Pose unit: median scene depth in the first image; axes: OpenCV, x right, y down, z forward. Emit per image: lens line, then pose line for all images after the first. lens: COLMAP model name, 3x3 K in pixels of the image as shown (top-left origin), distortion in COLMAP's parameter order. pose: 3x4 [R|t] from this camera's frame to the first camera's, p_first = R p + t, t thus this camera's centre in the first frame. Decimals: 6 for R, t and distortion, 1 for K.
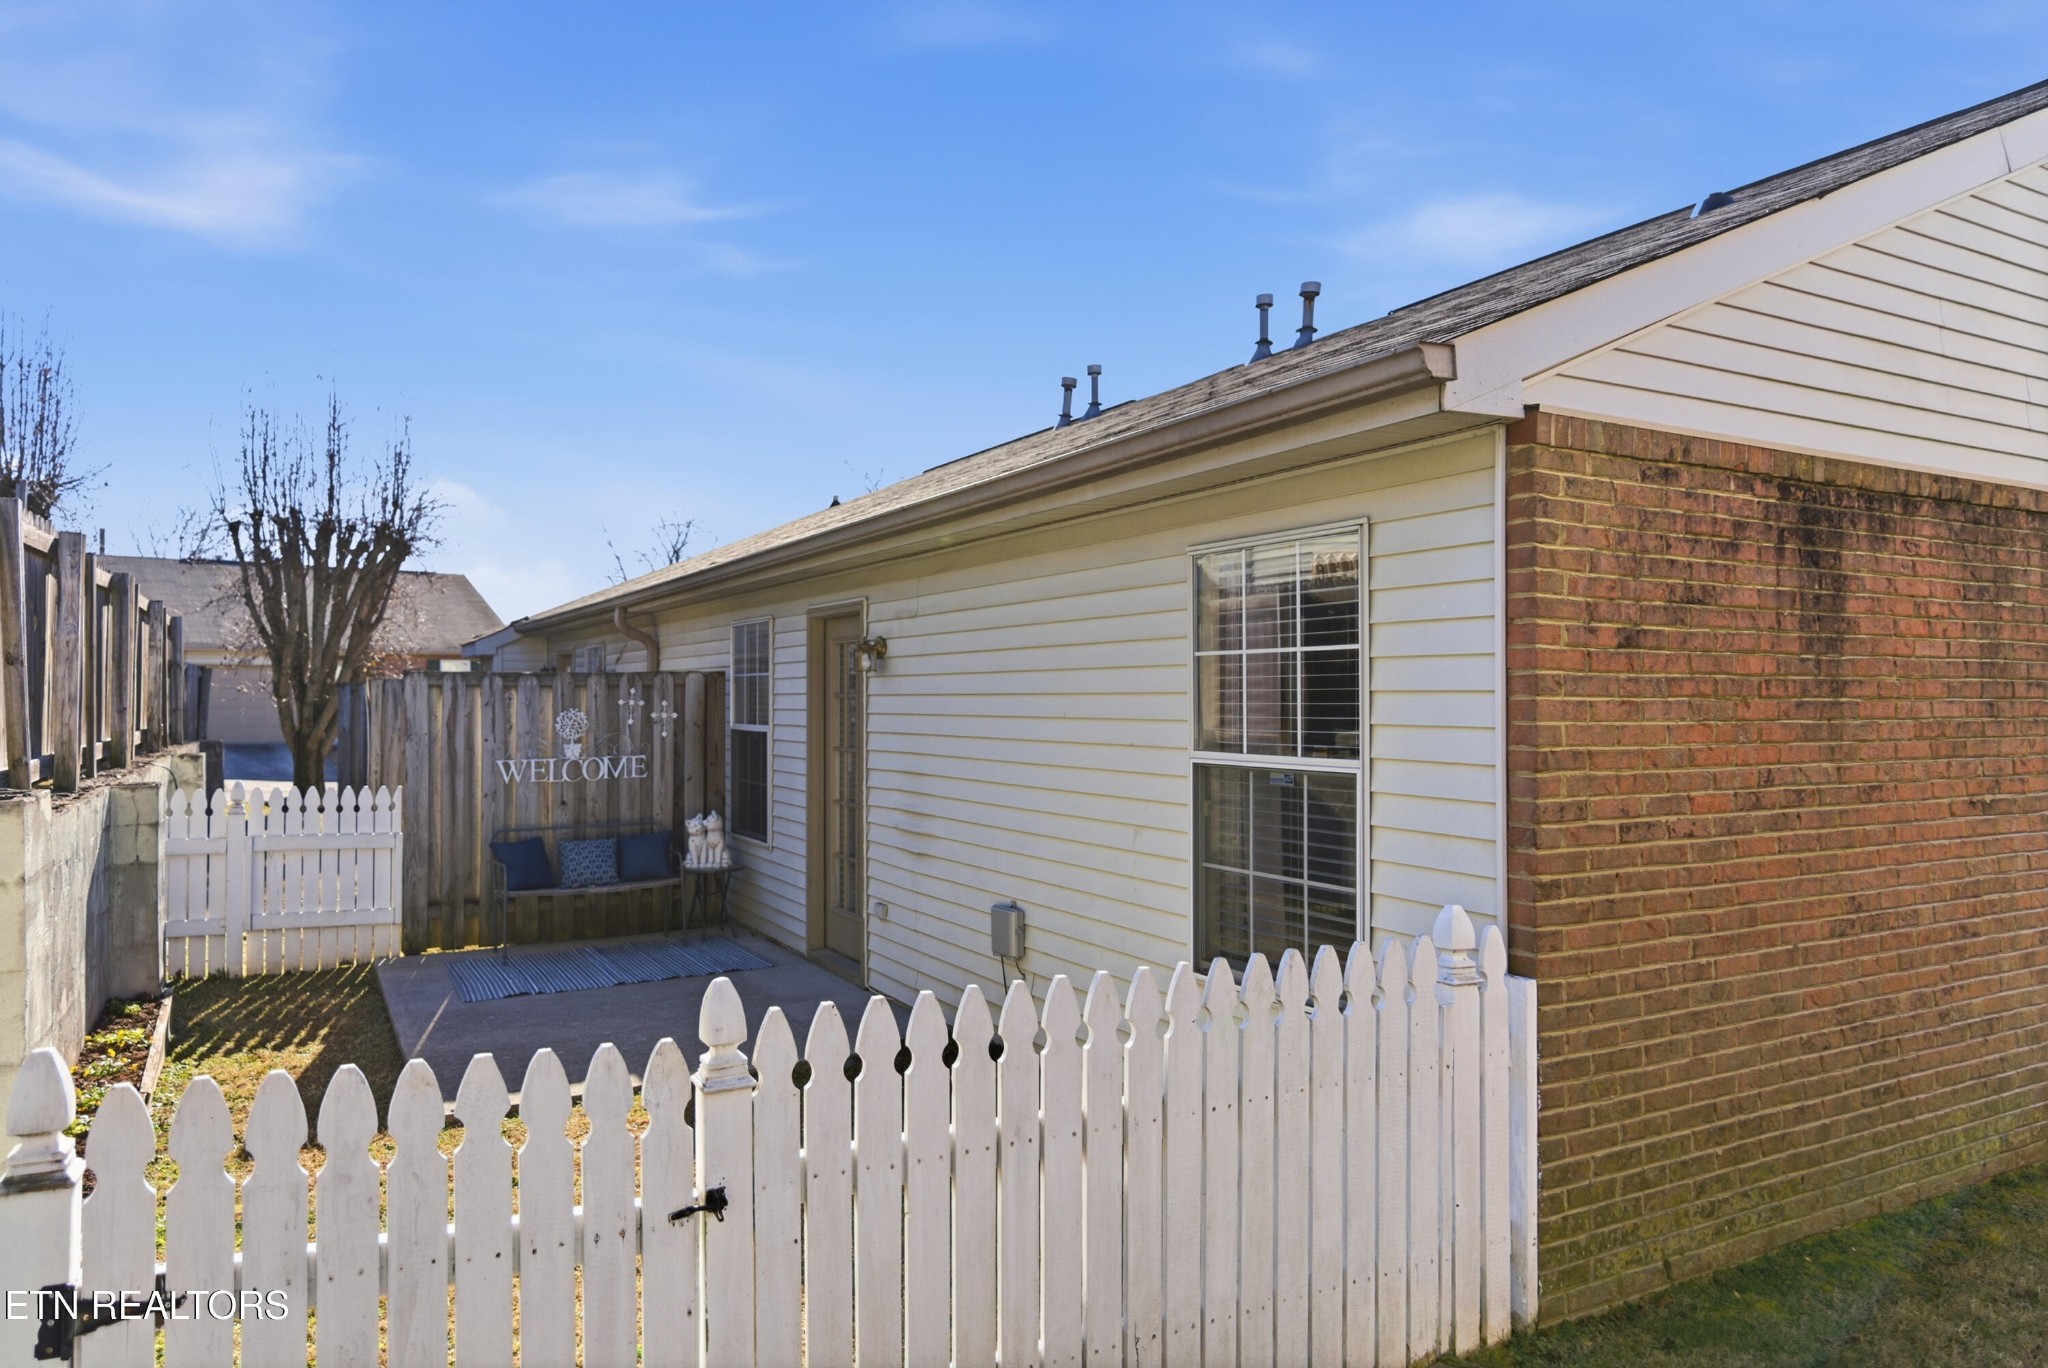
lens RADIAL K [[1321.4, 0, 1024.0], [0, 1321.4, 684.0], [0, 0, 1]] dist [0.001887, 0.001103]
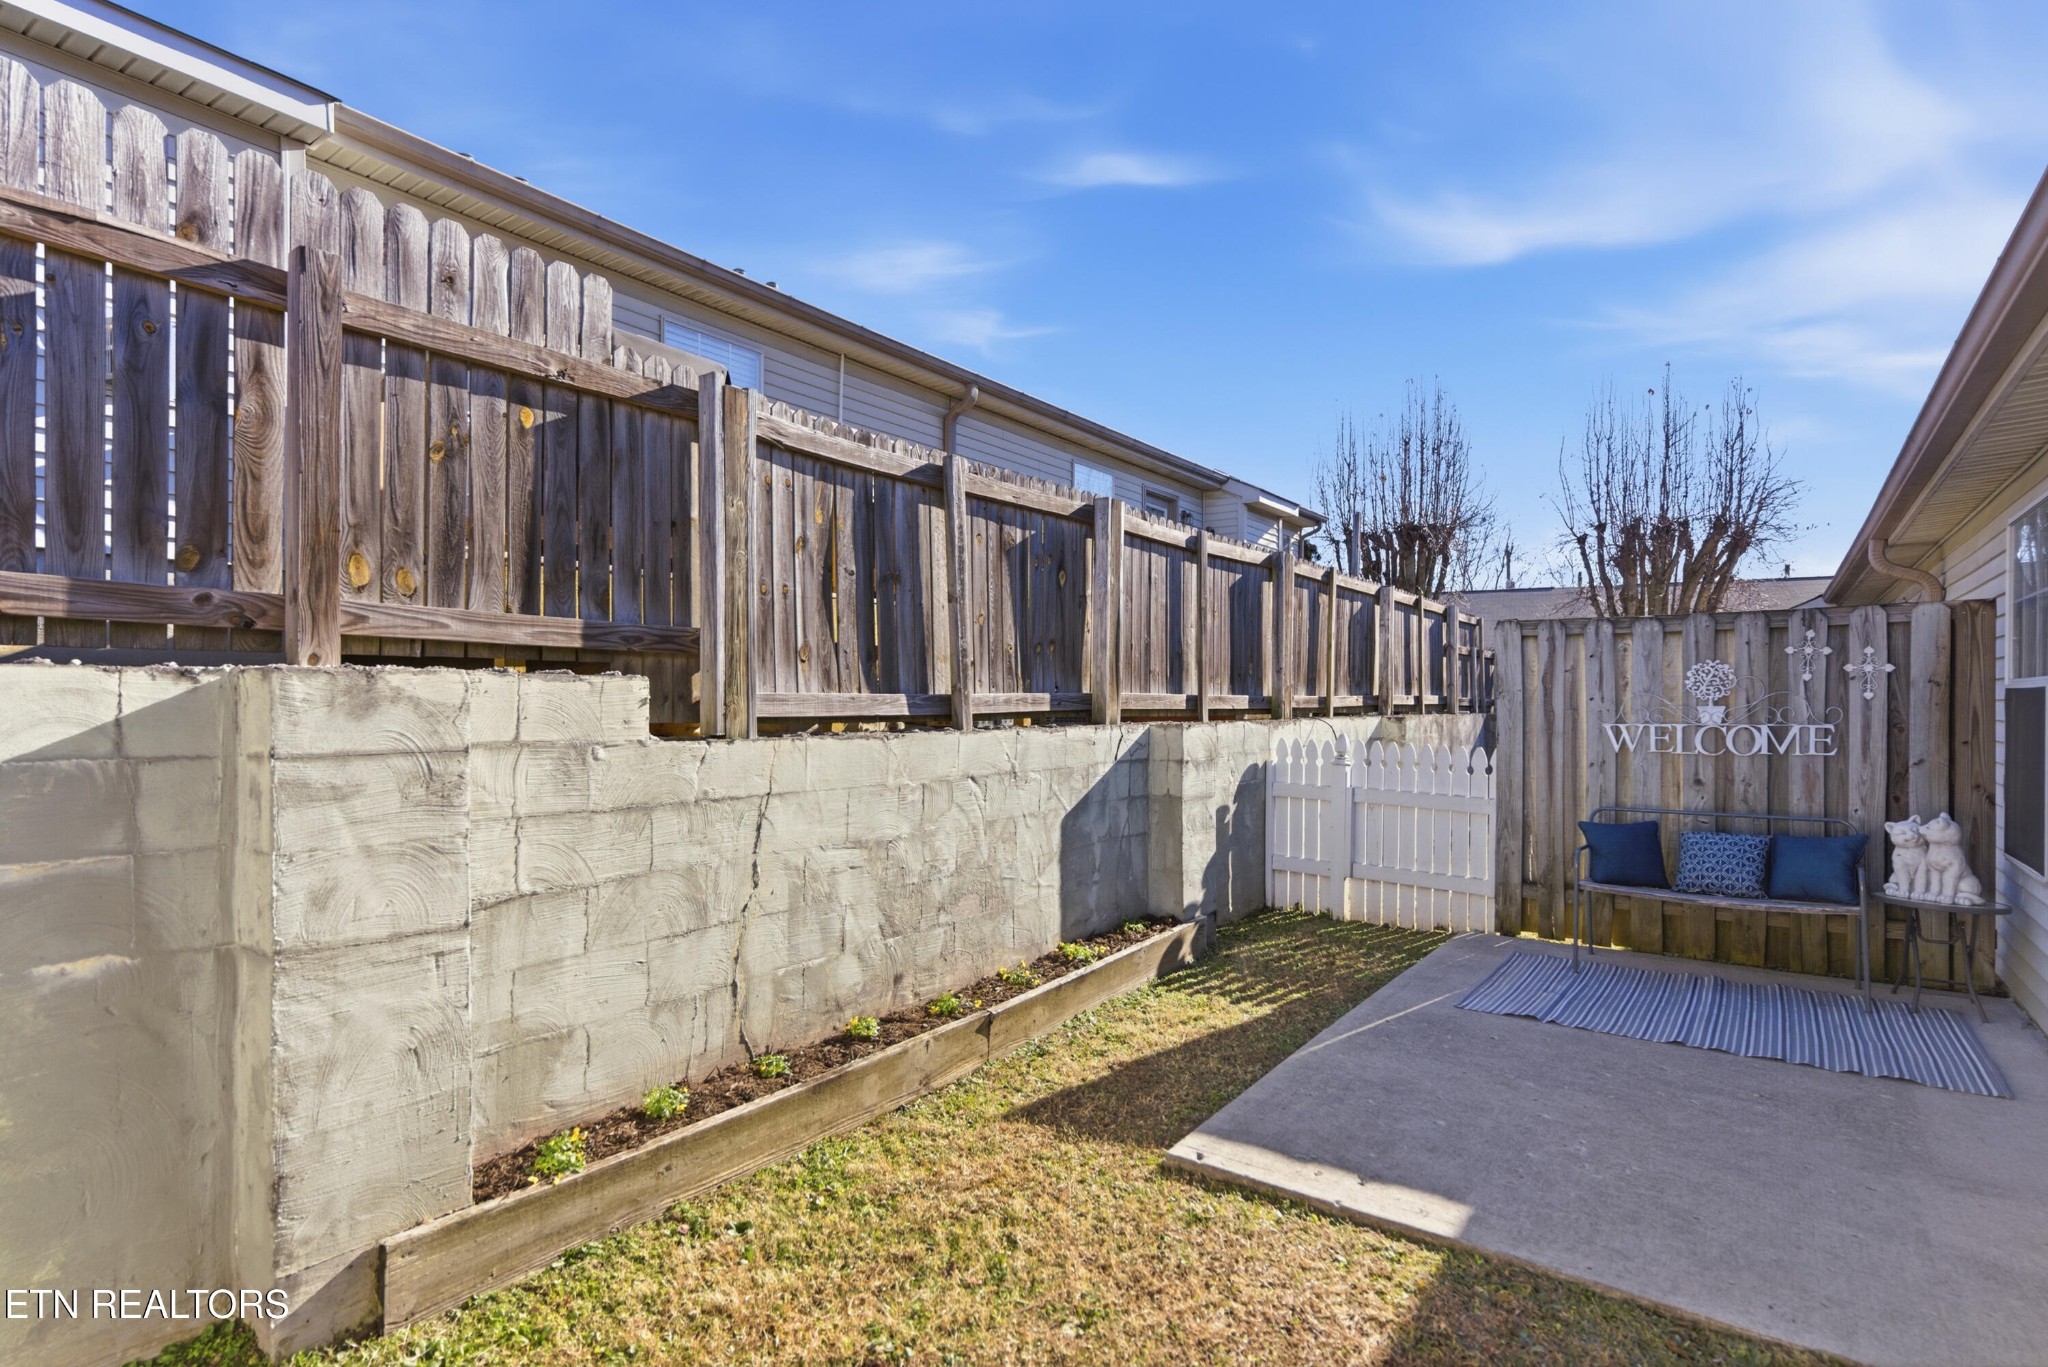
lens RADIAL K [[987.0, 0, 1029.7], [0, 987.0, 689.2], [0, 0, 1]] dist [0.000916, 0.000305]
pose [[0.401870, -0.007253, -0.915668, 0.024306], [0.004821, 0.999972, -0.005805, 0.037209], [0.915684, -0.002081, 0.401894, 0.409312]]
